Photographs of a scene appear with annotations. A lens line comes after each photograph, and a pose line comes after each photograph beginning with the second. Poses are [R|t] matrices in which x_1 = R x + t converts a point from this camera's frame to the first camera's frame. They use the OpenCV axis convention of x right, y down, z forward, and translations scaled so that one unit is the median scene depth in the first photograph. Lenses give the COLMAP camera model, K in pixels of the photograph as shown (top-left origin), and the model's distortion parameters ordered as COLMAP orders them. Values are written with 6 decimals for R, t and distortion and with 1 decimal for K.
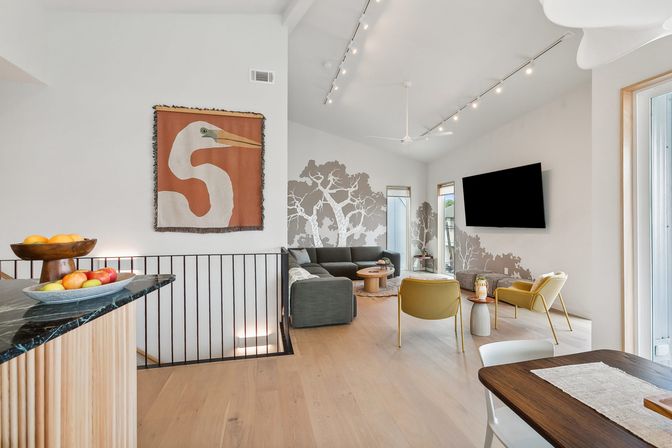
lens RADIAL K [[304.0, 0, 337.9], [0, 304.0, 217.5], [0, 0, 1]] dist [-0.012863, 0.003630]
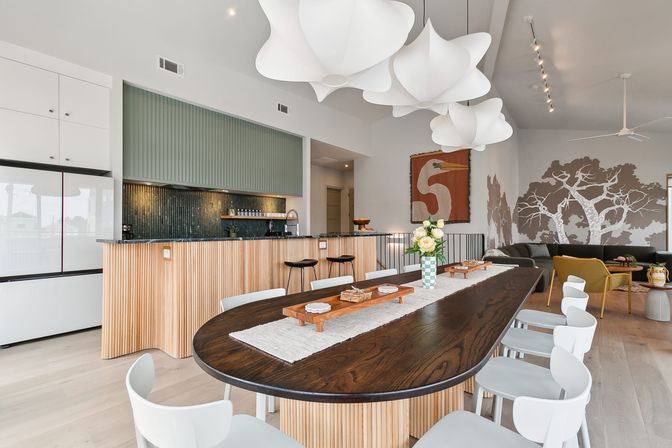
lens RADIAL K [[296.6, 0, 336.4], [0, 296.6, 225.4], [0, 0, 1]] dist [-0.014193, 0.004007]
pose [[0.585792, -0.003126, -0.810455, 0.298255], [0.012034, 0.999916, 0.004841, 0.021524], [0.810372, -0.012589, 0.585781, -0.218806]]
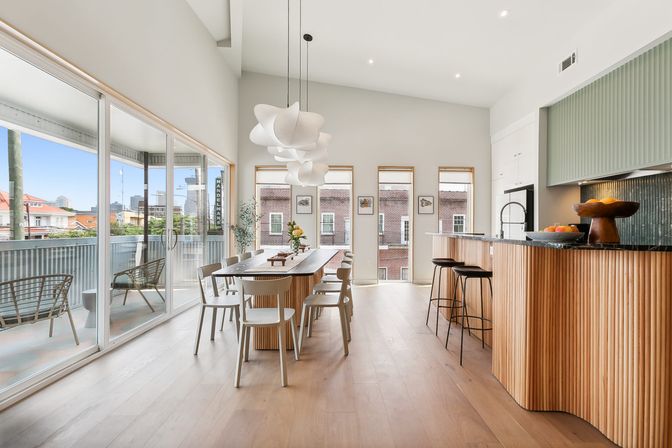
lens RADIAL K [[296.6, 0, 340.7], [0, 296.6, 227.5], [0, 0, 1]] dist [-0.014193, 0.004007]
pose [[-0.978157, -0.001217, 0.207864, -0.019278], [-0.004586, 0.999866, -0.015728, 0.035107], [-0.207817, -0.016338, -0.978031, 0.437249]]
